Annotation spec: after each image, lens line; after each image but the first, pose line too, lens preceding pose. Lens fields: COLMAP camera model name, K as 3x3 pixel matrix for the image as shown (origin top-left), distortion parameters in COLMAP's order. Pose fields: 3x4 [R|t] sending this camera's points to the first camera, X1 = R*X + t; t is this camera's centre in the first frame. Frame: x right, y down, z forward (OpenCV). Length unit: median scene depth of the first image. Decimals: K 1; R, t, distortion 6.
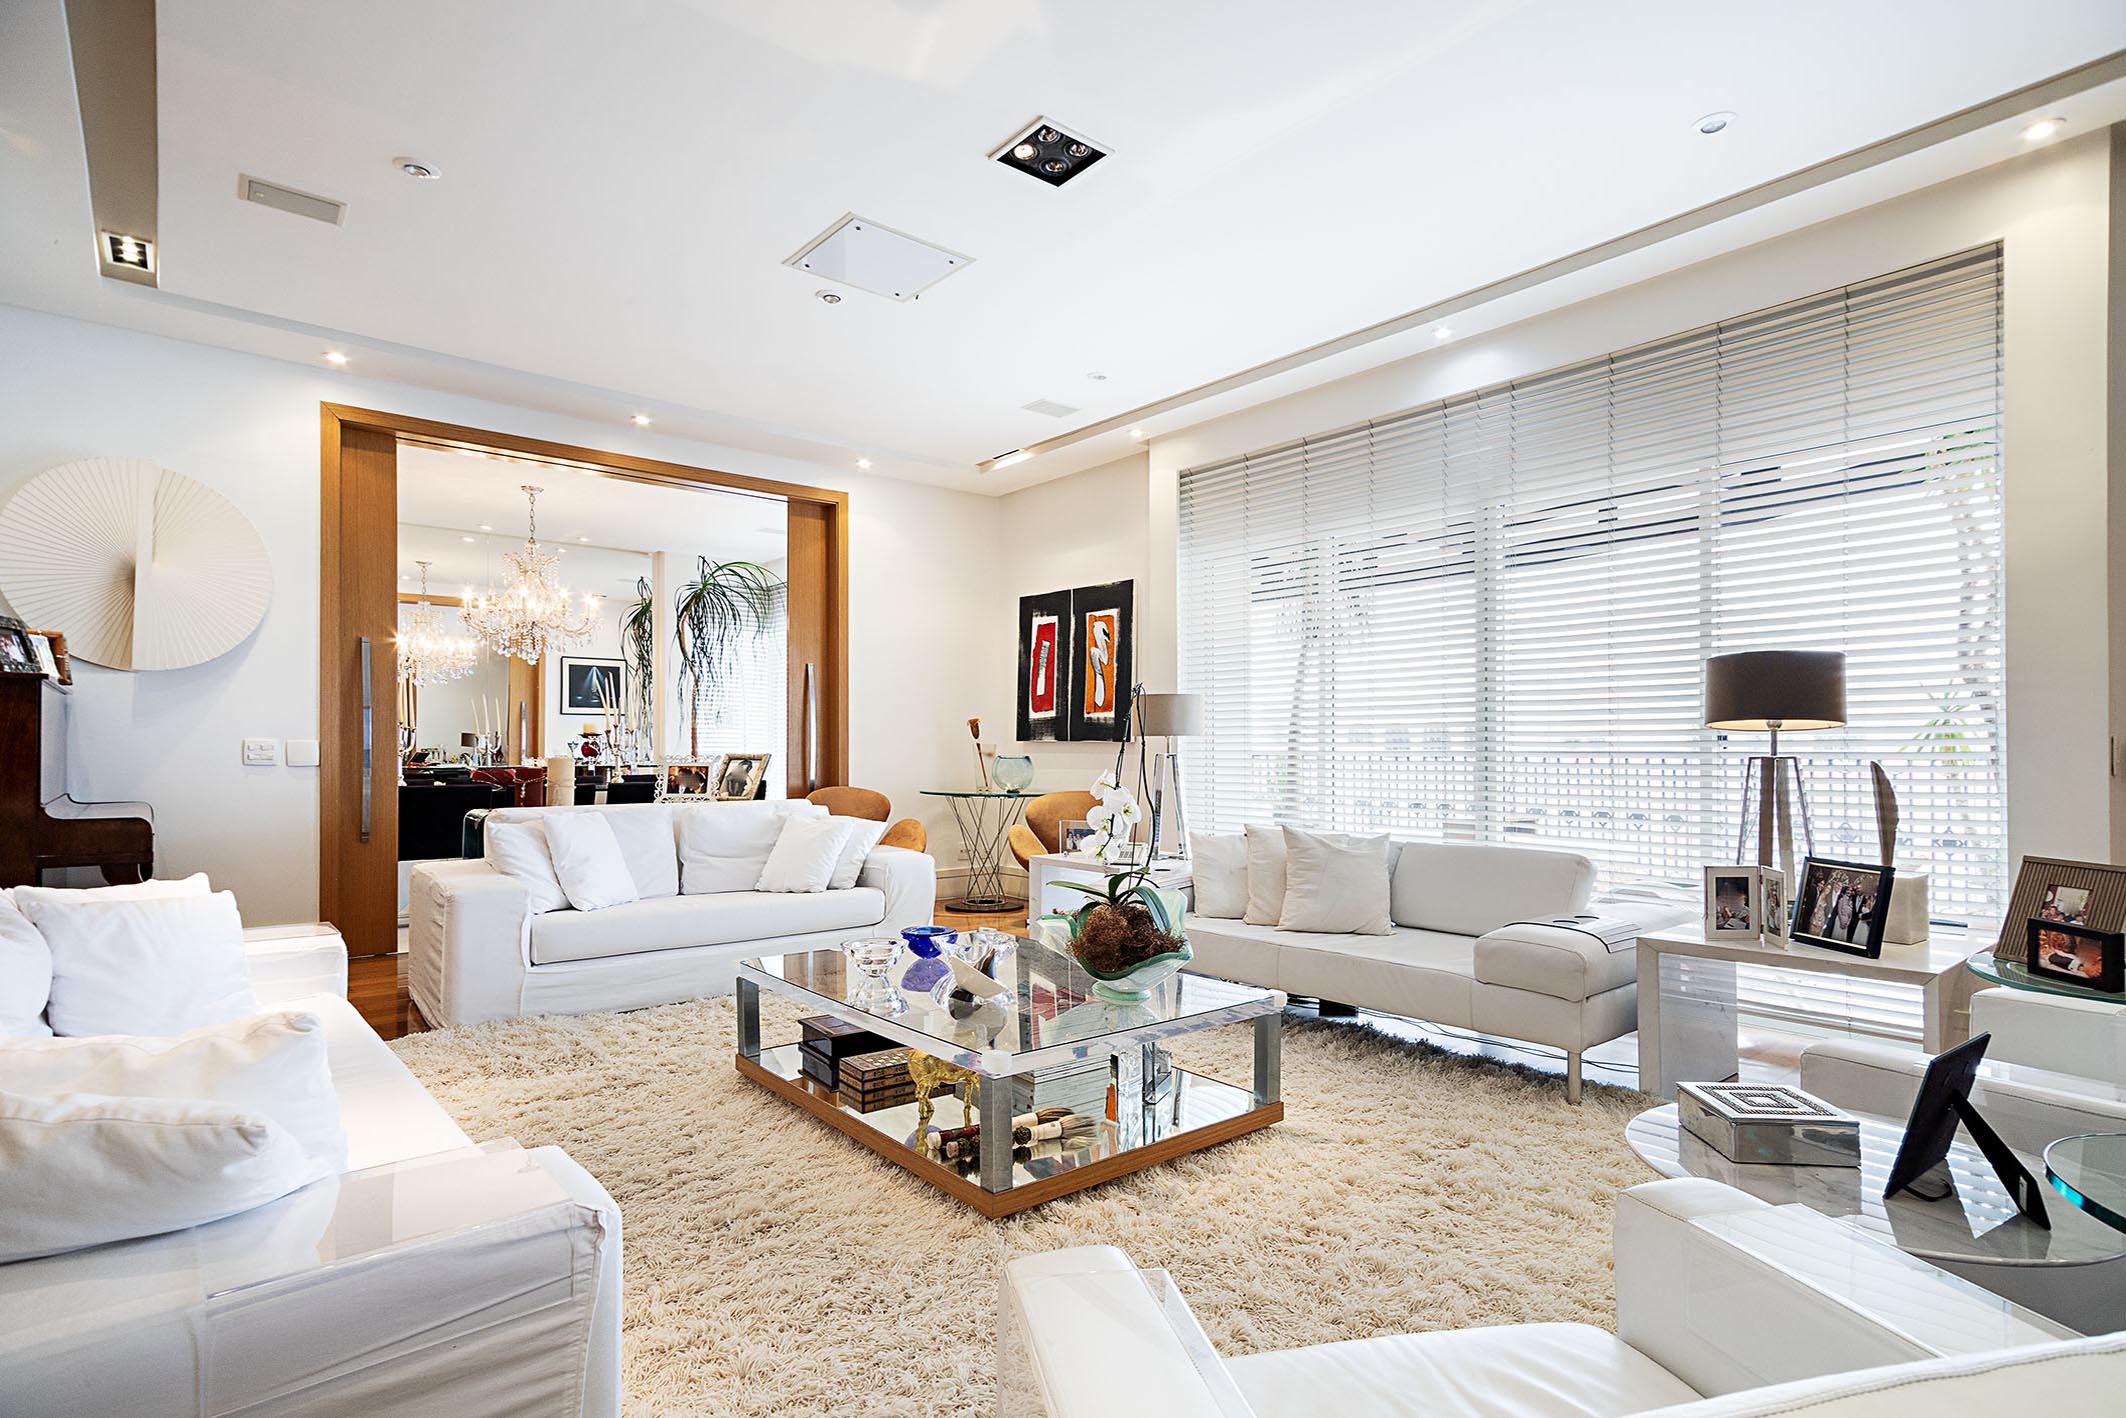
lens RADIAL K [[1069.8, 0, 1095.7], [0, 1069.8, 744.2], [0, 0, 1]] dist [0.029367, 0.000143]
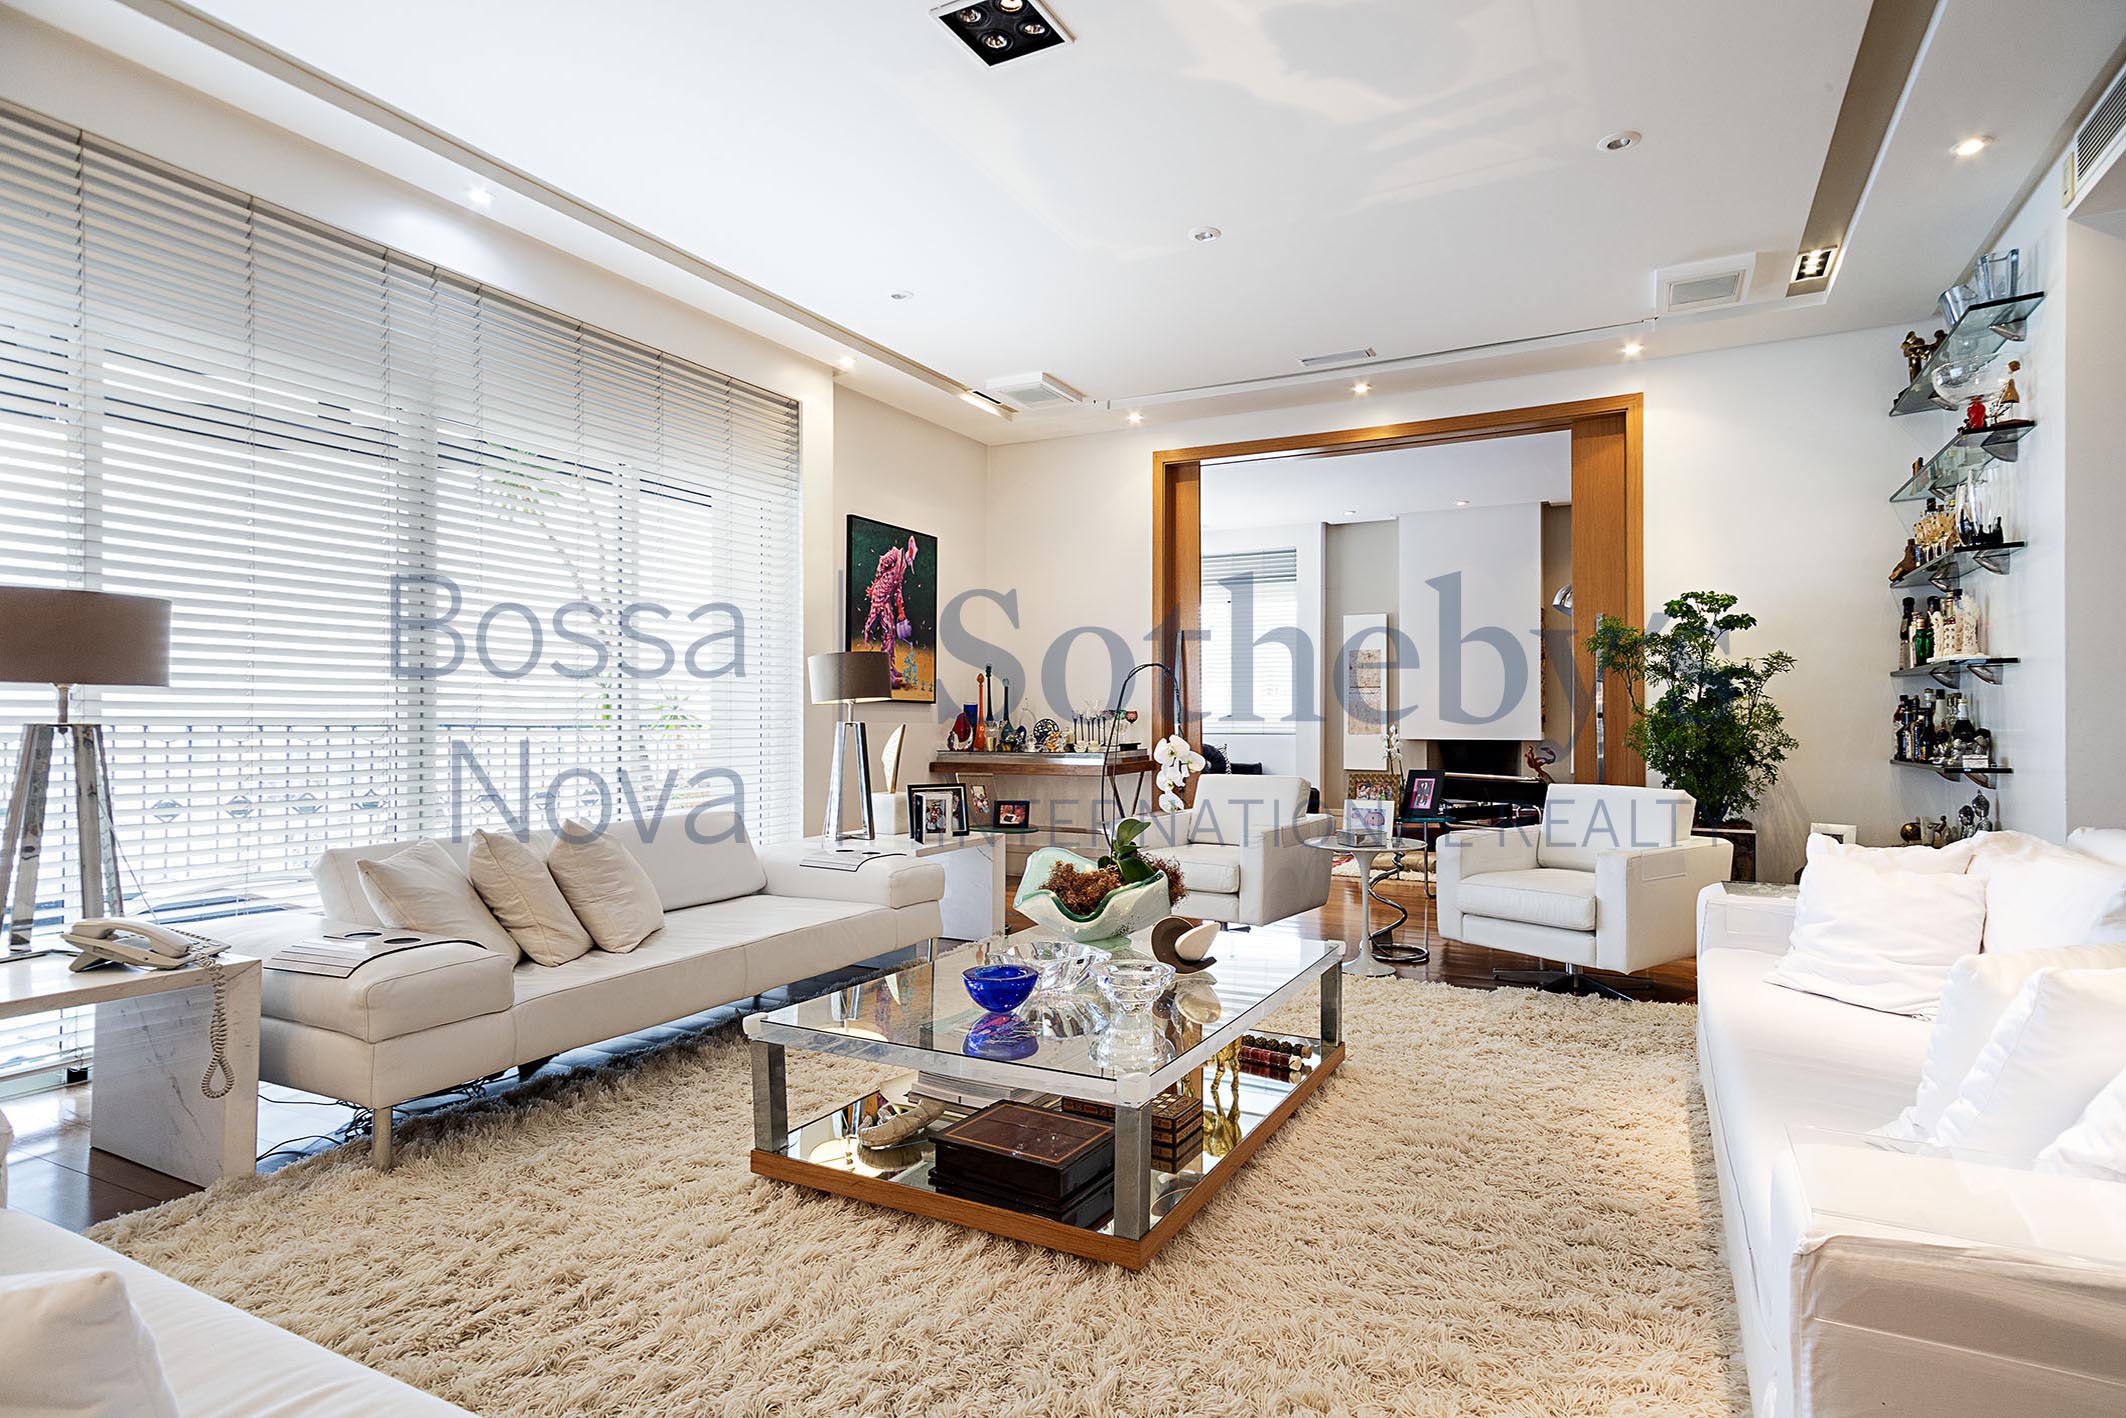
lens RADIAL K [[1072.9, 0, 1114.3], [0, 1072.9, 702.6], [0, 0, 1]] dist [0.030330, 0.000141]
pose [[-0.383317, 0.007482, 0.923586, -0.490249], [-0.010678, 0.999864, -0.012532, -0.001010], [-0.923555, -0.014666, -0.383185, 0.709343]]
